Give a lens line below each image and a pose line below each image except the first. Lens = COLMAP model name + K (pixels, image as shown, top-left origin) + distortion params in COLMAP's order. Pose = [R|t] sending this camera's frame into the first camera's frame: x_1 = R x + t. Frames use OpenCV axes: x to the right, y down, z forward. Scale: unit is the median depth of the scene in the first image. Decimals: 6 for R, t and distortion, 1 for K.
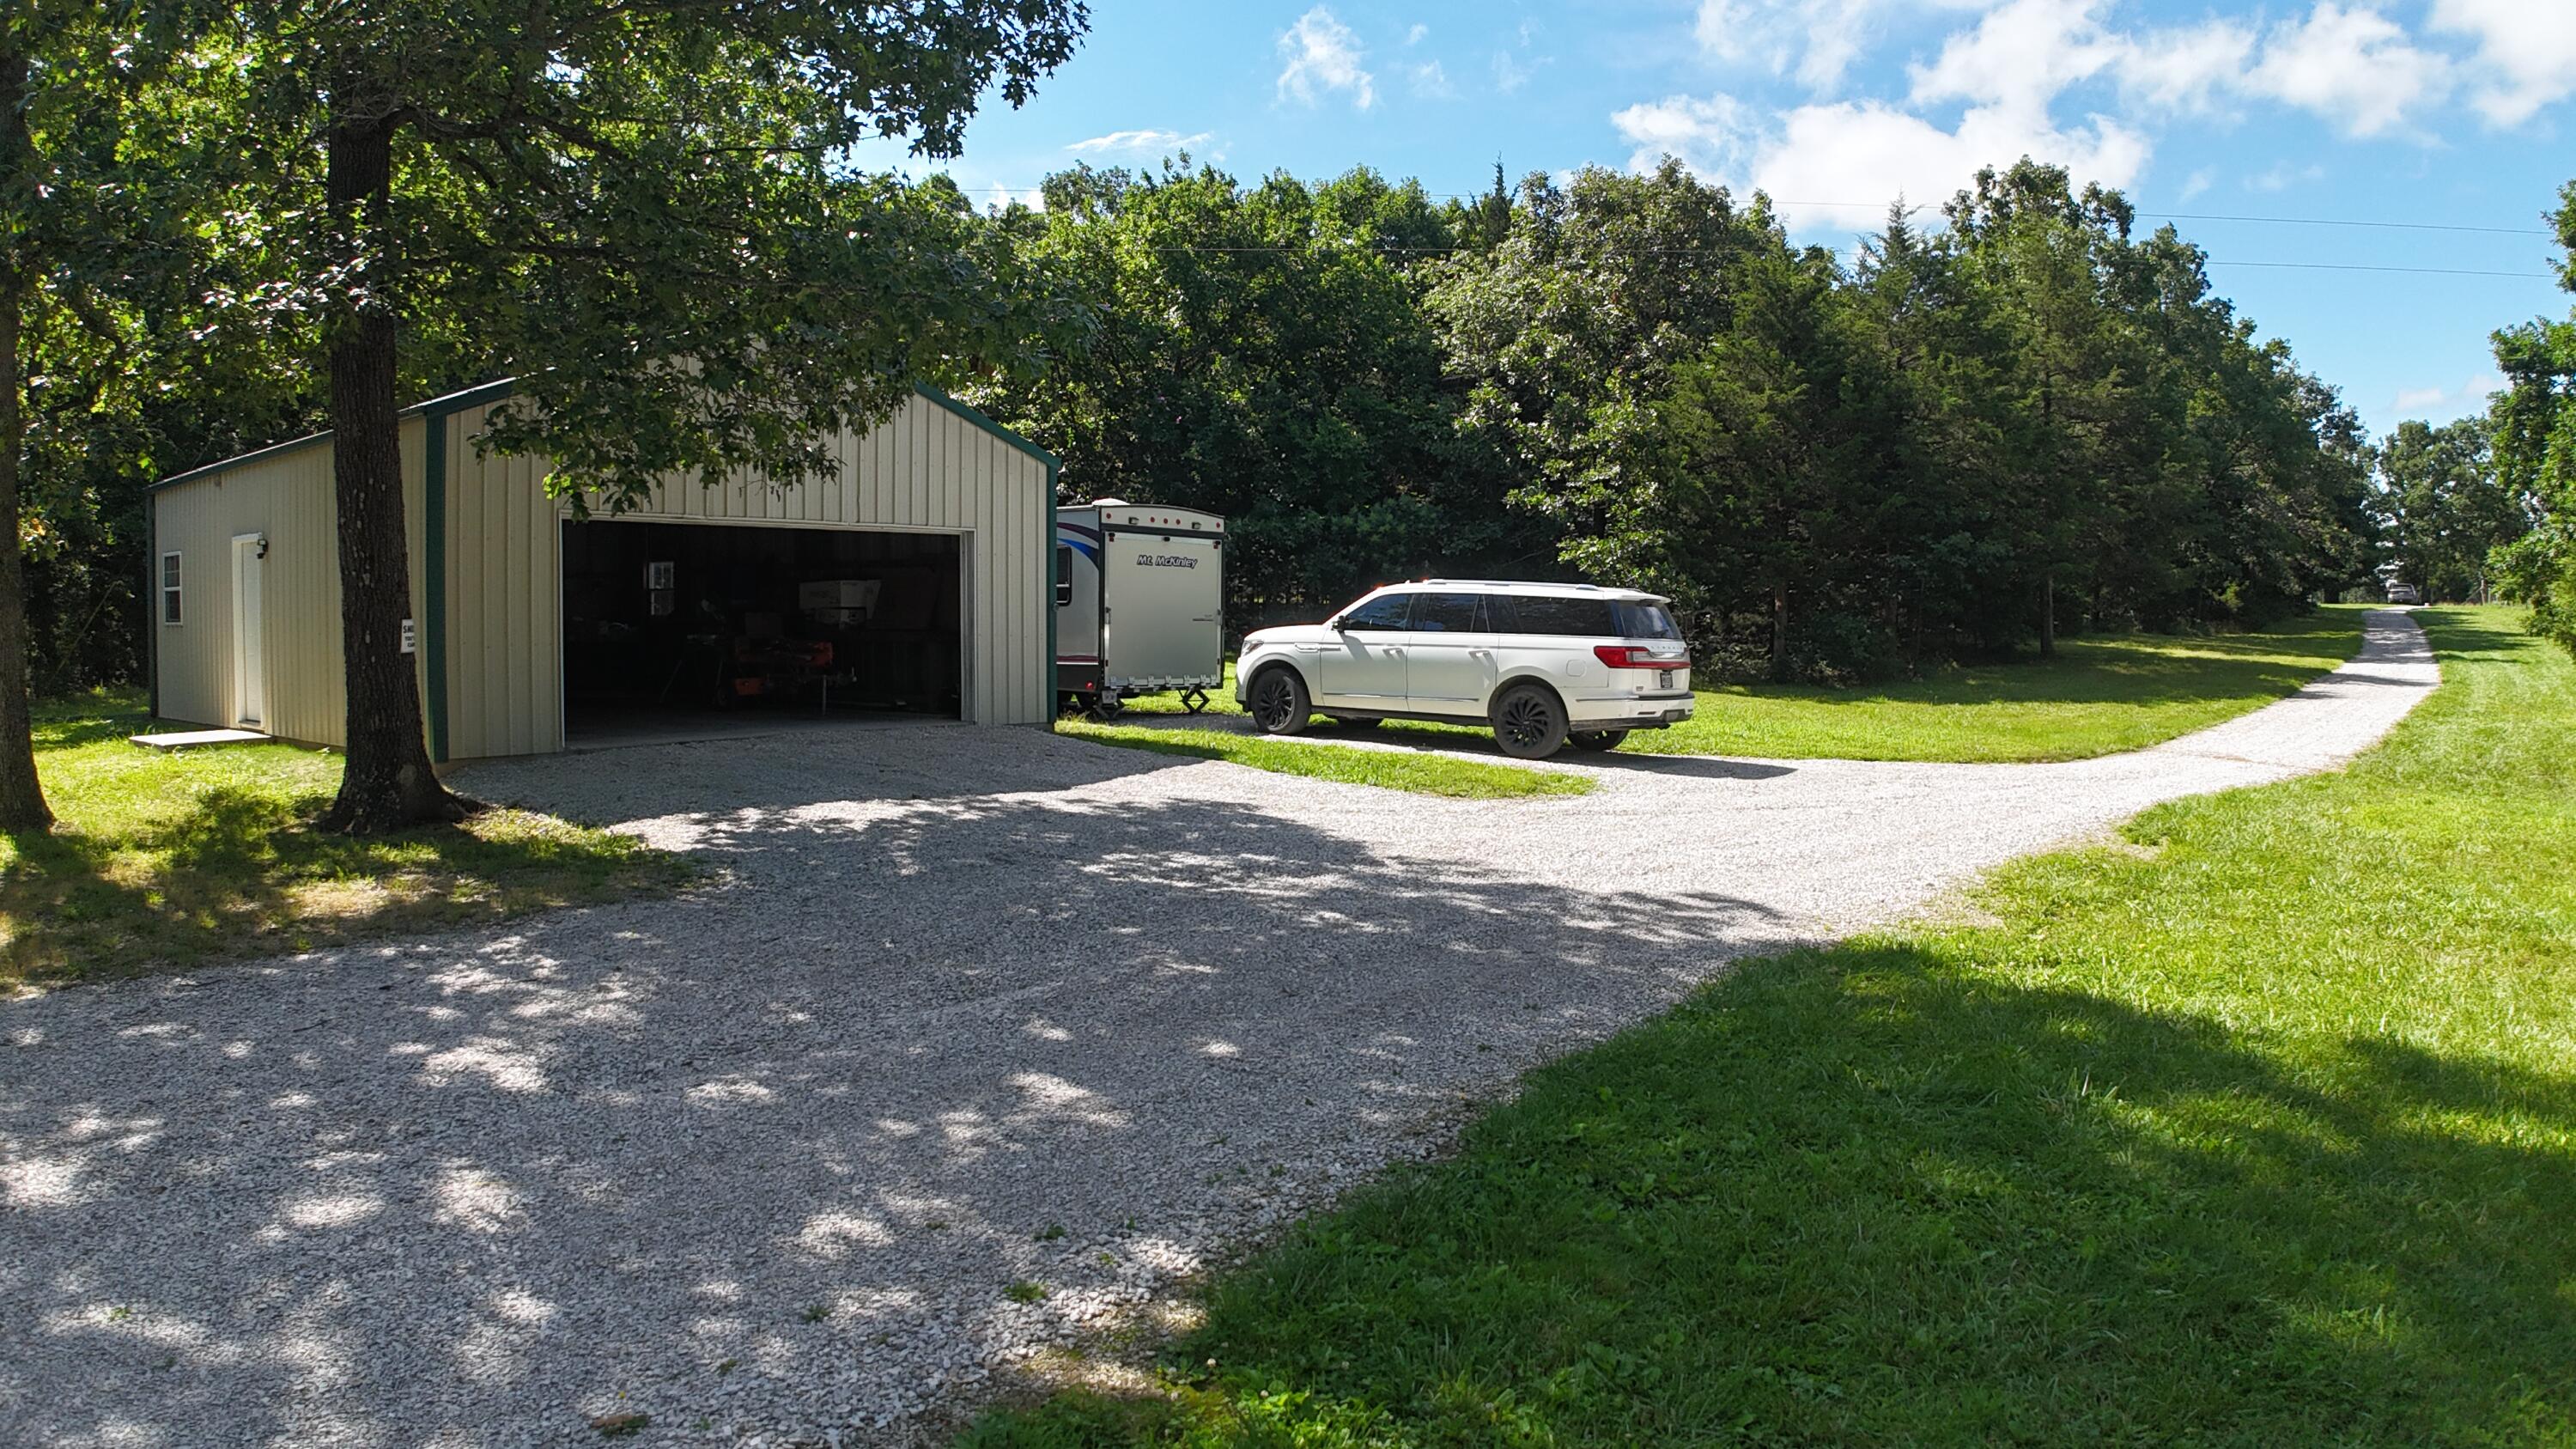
lens RADIAL K [[1629.3, 0, 1288.0], [0, 1629.3, 724.5], [0, 0, 1]] dist [-0.151030, 0.001769]
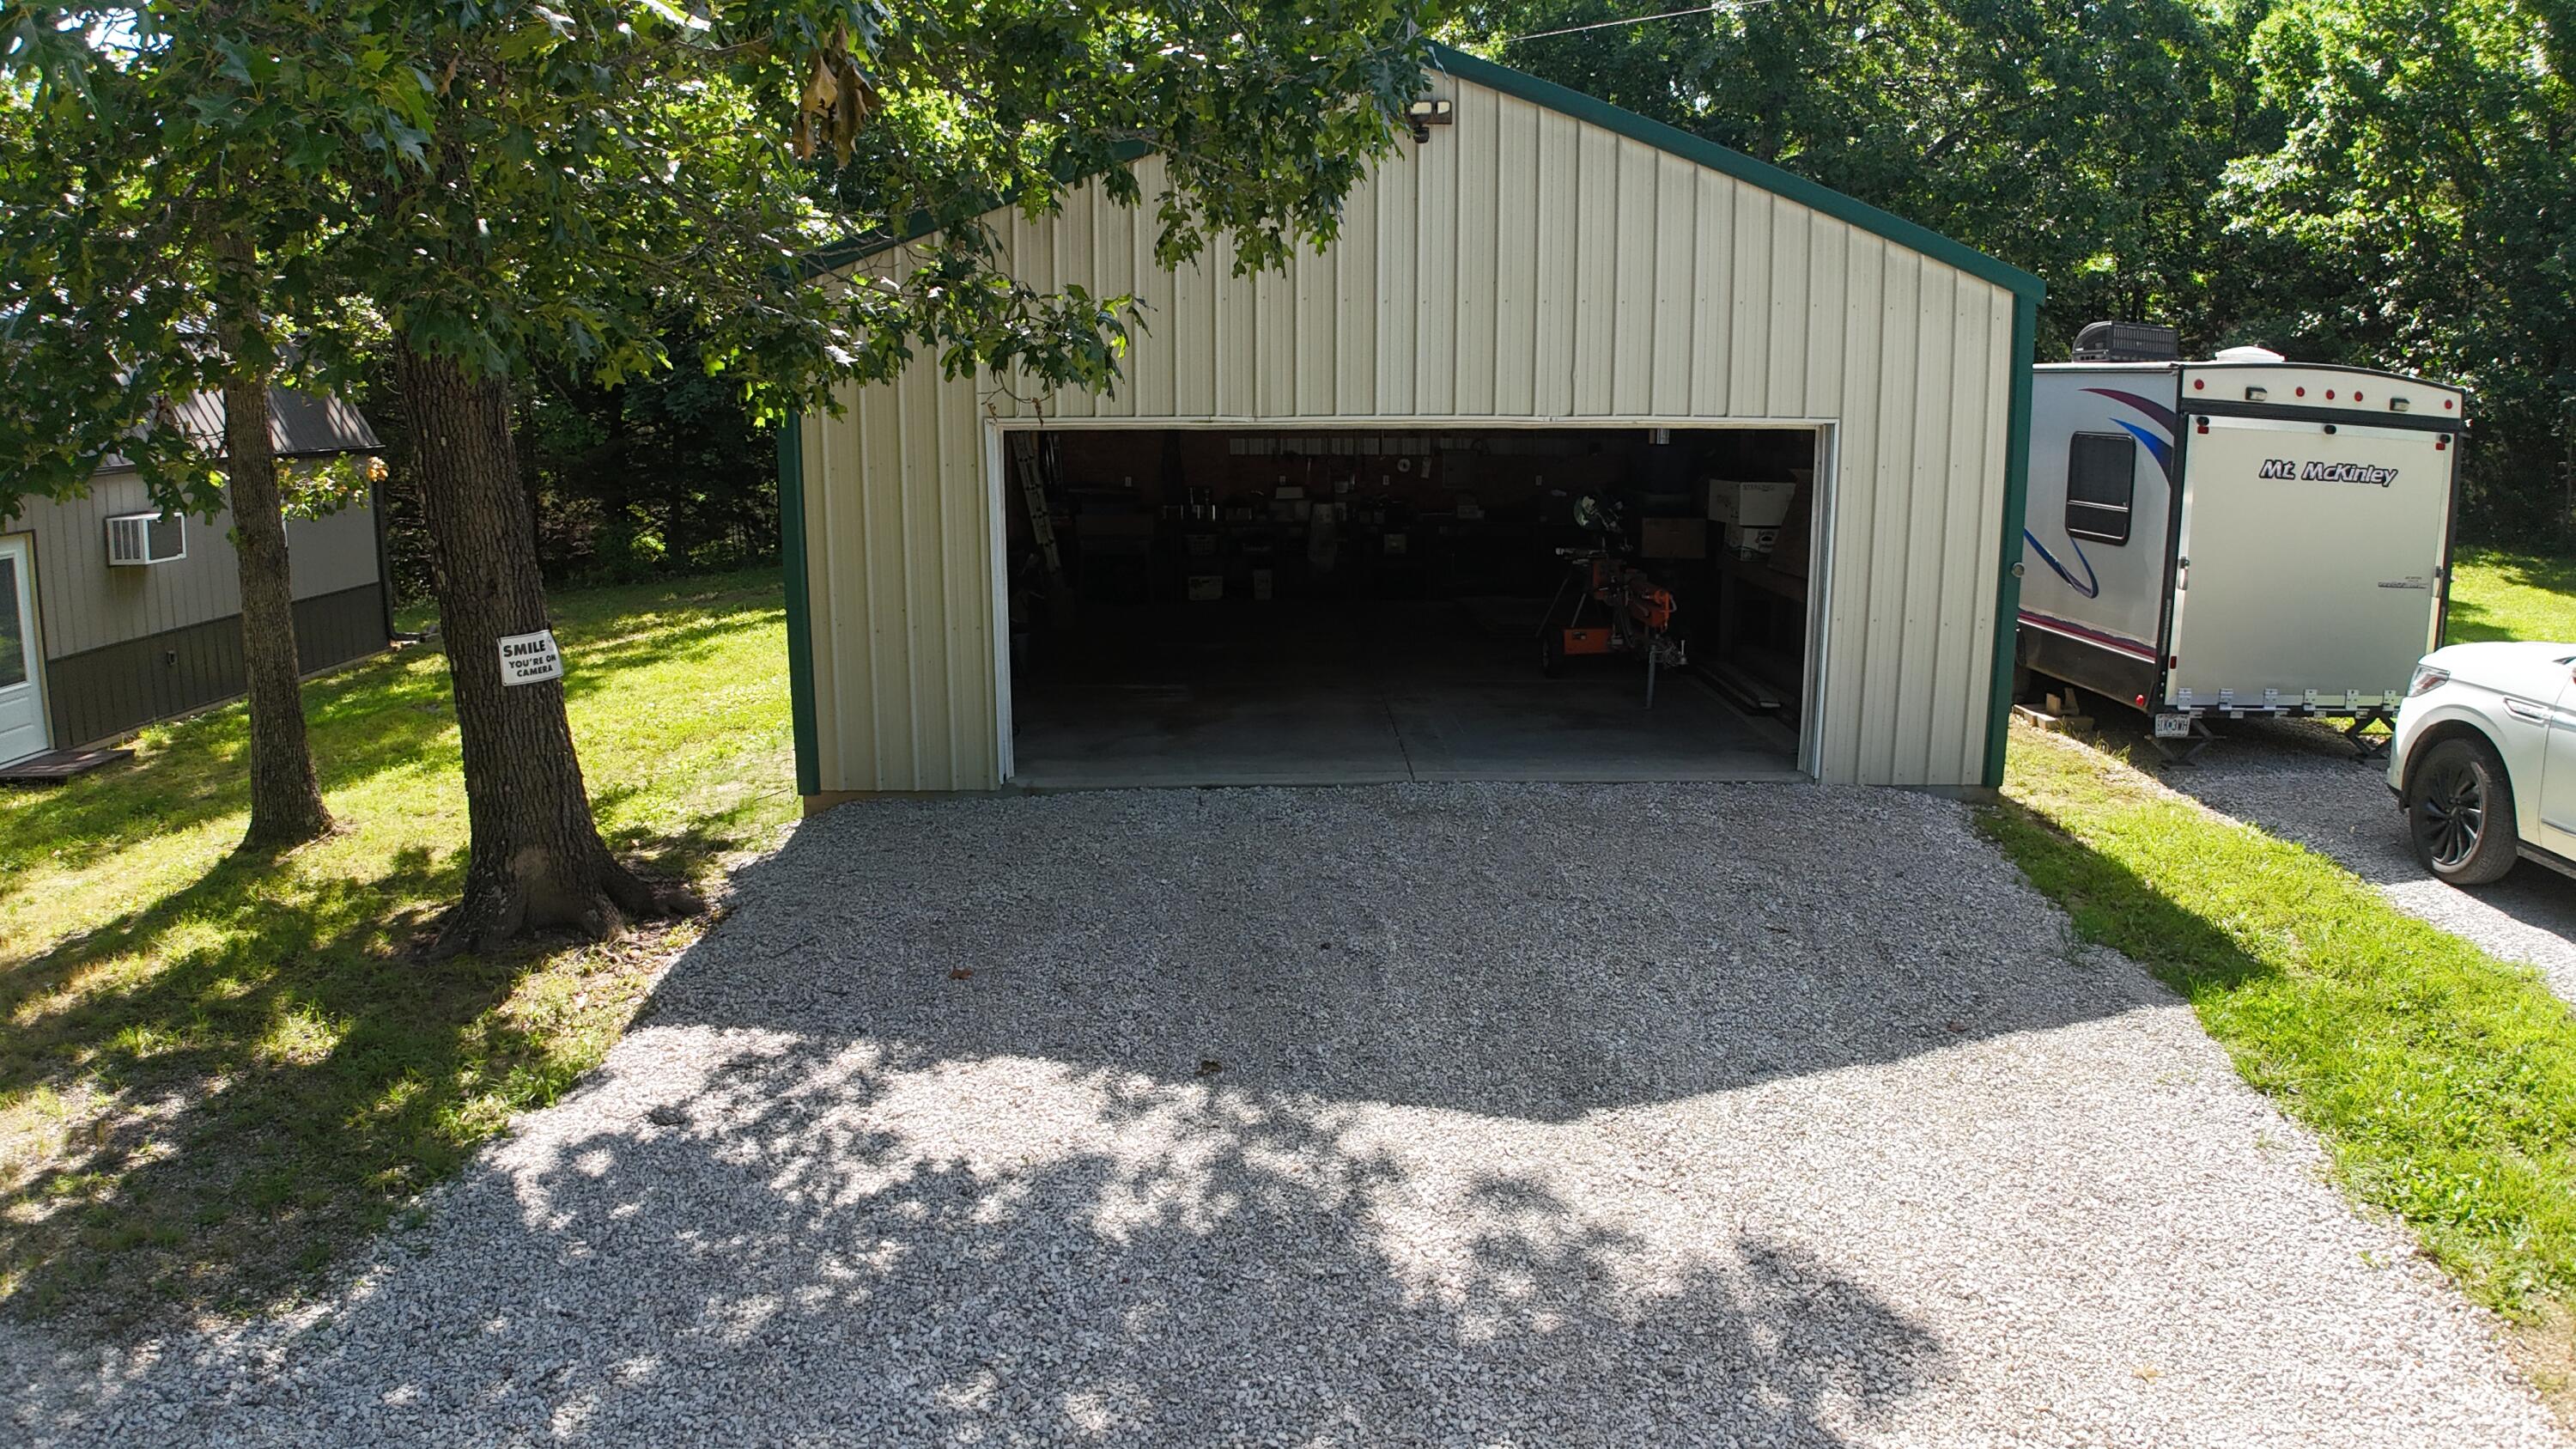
lens RADIAL K [[1629.3, 0, 1288.0], [0, 1629.3, 724.5], [0, 0, 1]] dist [-0.151030, 0.001769]
pose [[0.664115, 0.138600, -0.734671, 0.072464], [-0.048726, 0.988601, 0.142459, -0.076059], [0.746041, -0.058812, 0.663298, 0.445704]]
